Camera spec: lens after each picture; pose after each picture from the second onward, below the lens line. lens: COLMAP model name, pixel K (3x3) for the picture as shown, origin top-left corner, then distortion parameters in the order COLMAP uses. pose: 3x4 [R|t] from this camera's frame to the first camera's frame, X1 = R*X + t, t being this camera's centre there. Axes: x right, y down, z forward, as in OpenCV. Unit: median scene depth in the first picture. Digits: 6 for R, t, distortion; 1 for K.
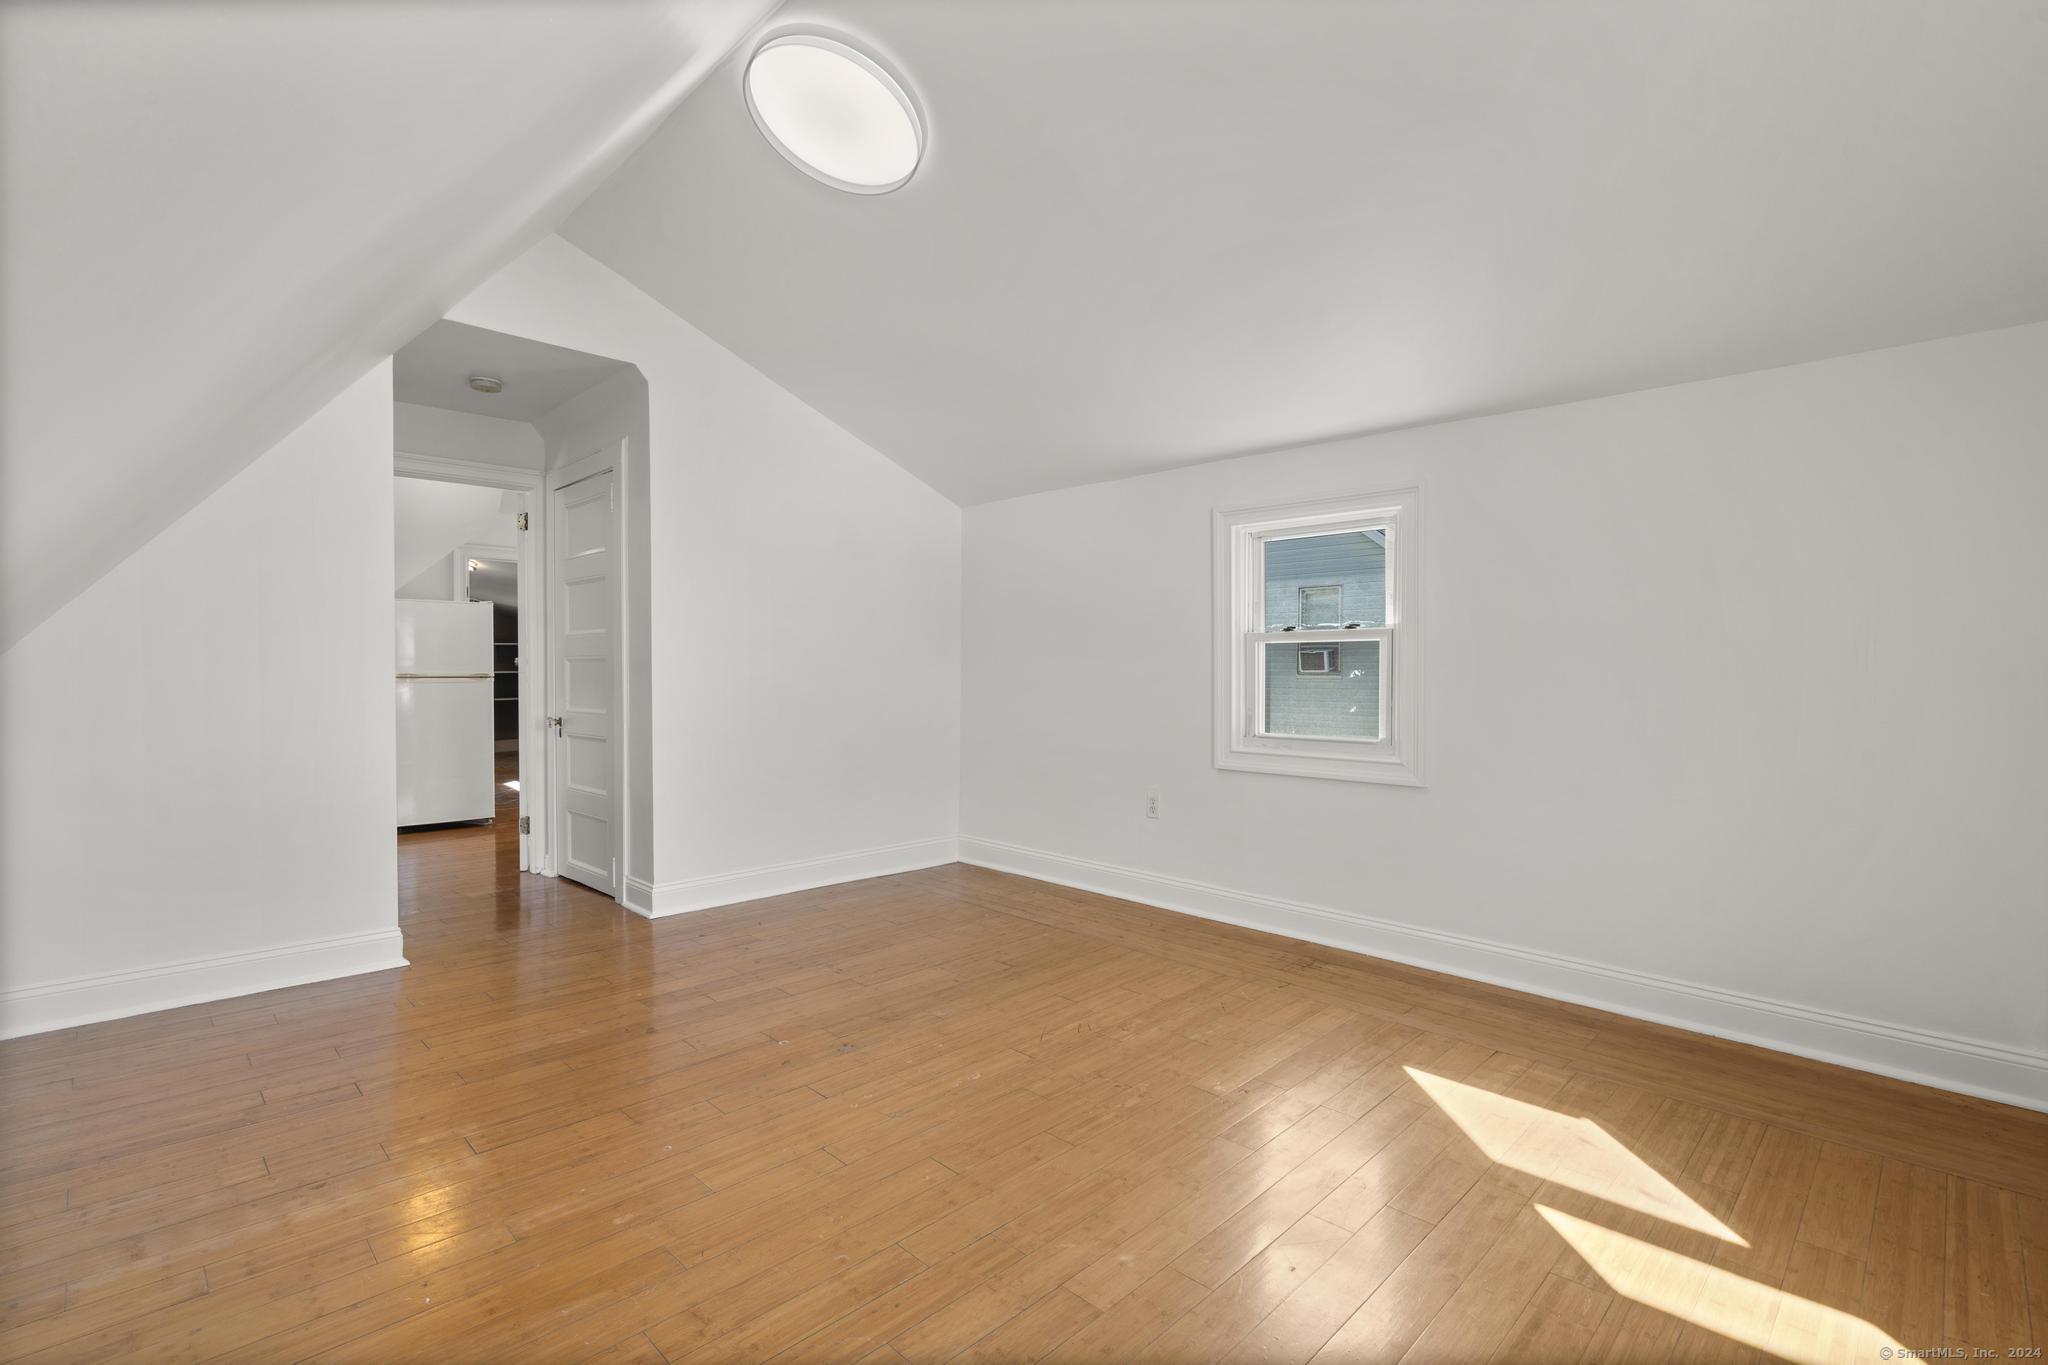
lens RADIAL K [[935.0, 0, 1012.3], [0, 935.0, 696.7], [0, 0, 1]] dist [-0.001028, 0.000440]
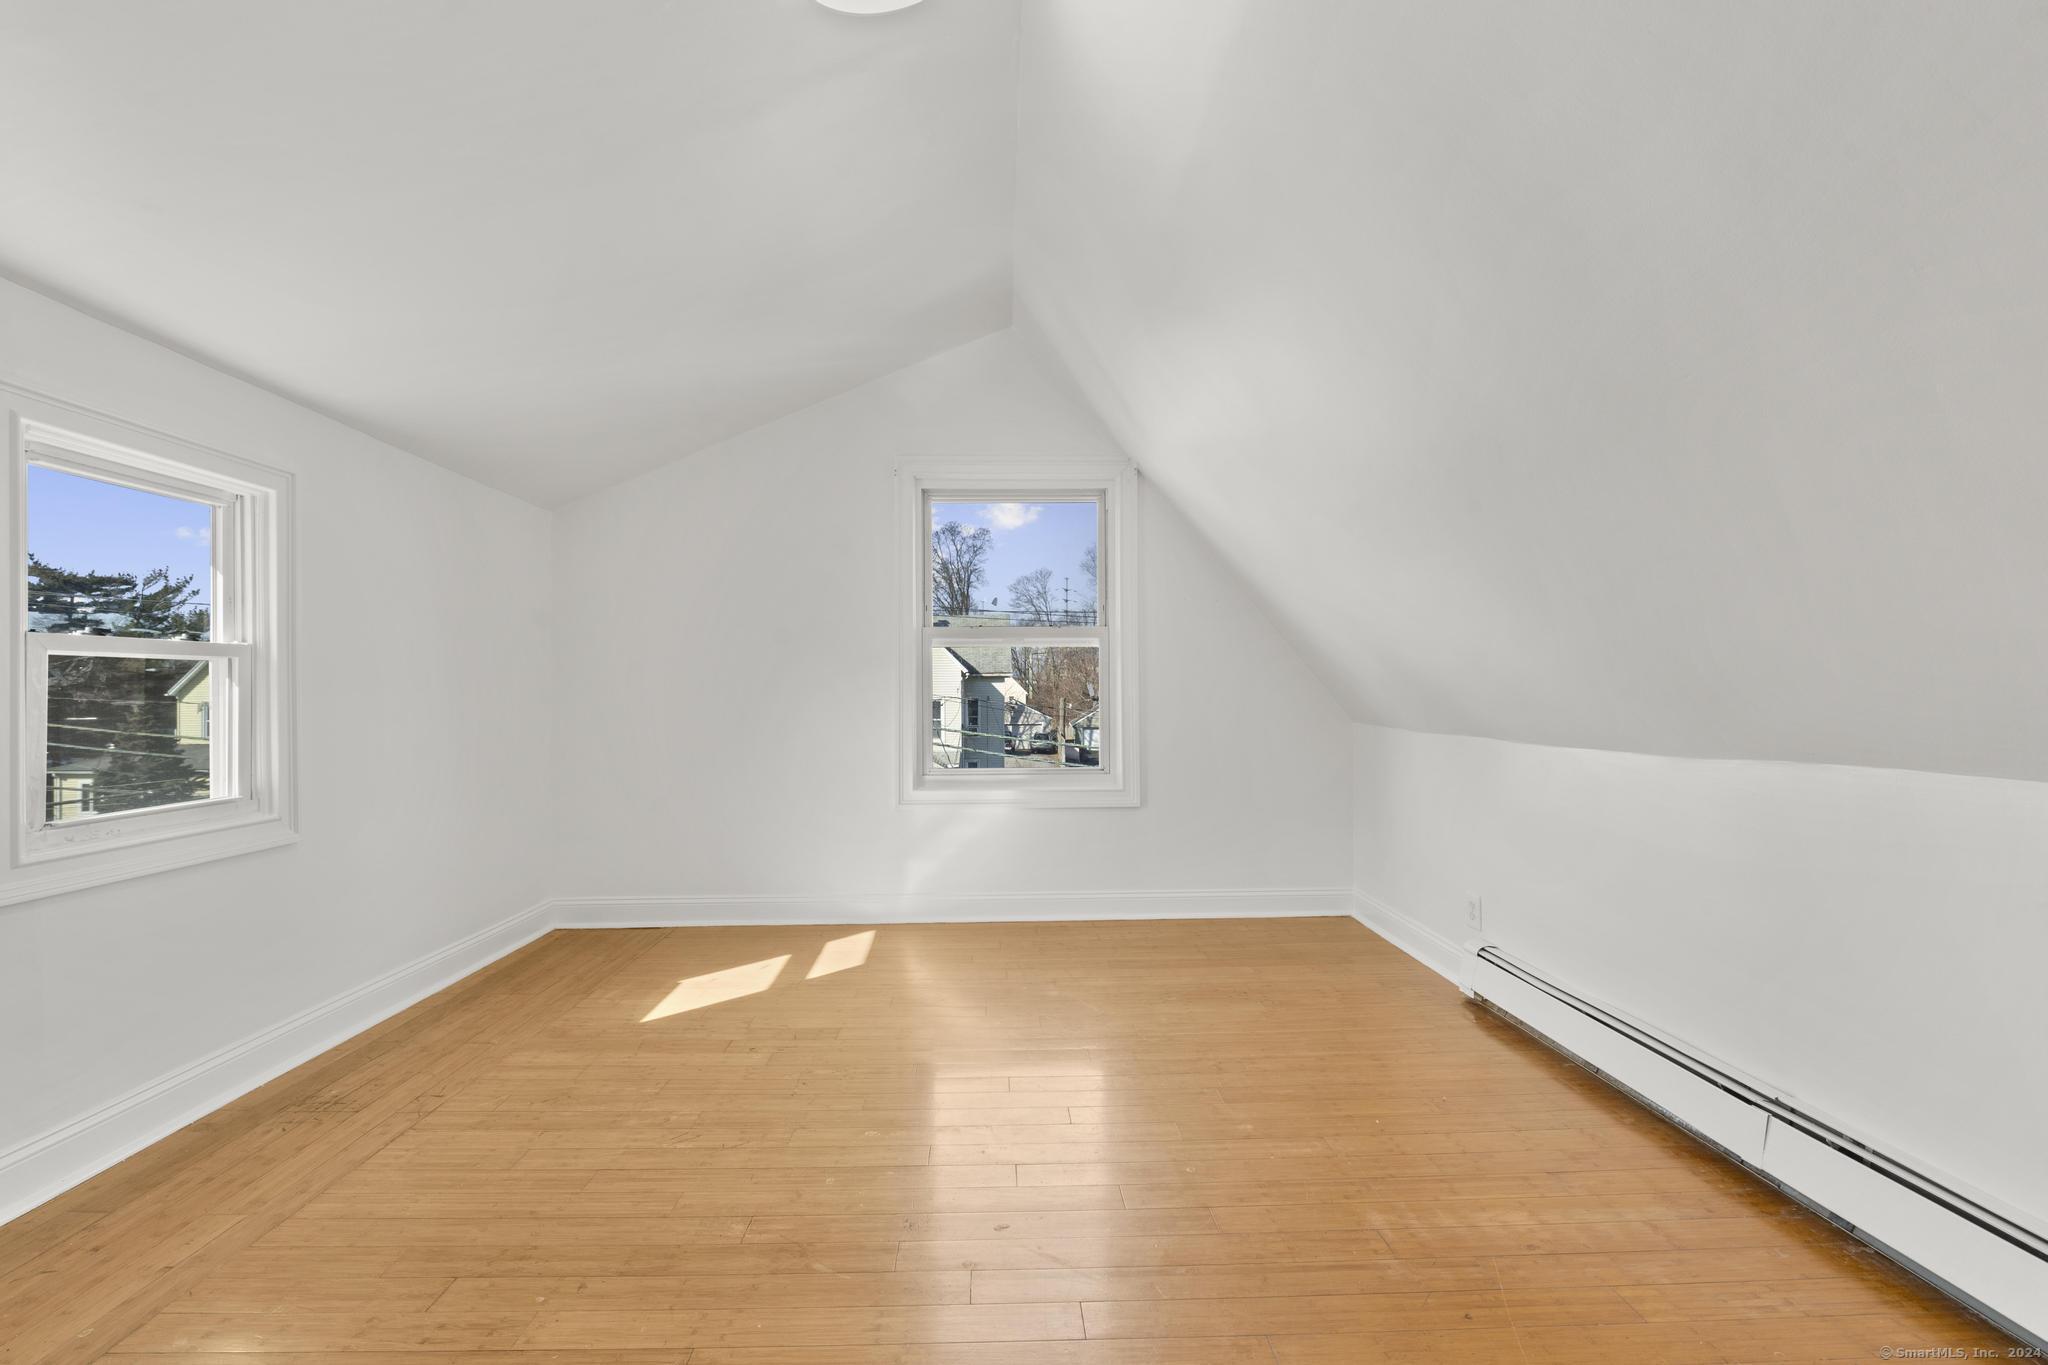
lens RADIAL K [[935.0, 0, 1012.3], [0, 935.0, 696.7], [0, 0, 1]] dist [-0.001028, 0.000440]
pose [[-0.729075, -0.001915, 0.684431, -0.675799], [0.025824, 0.999207, 0.030305, -0.045608], [-0.683946, 0.039769, -0.728448, 1.359075]]
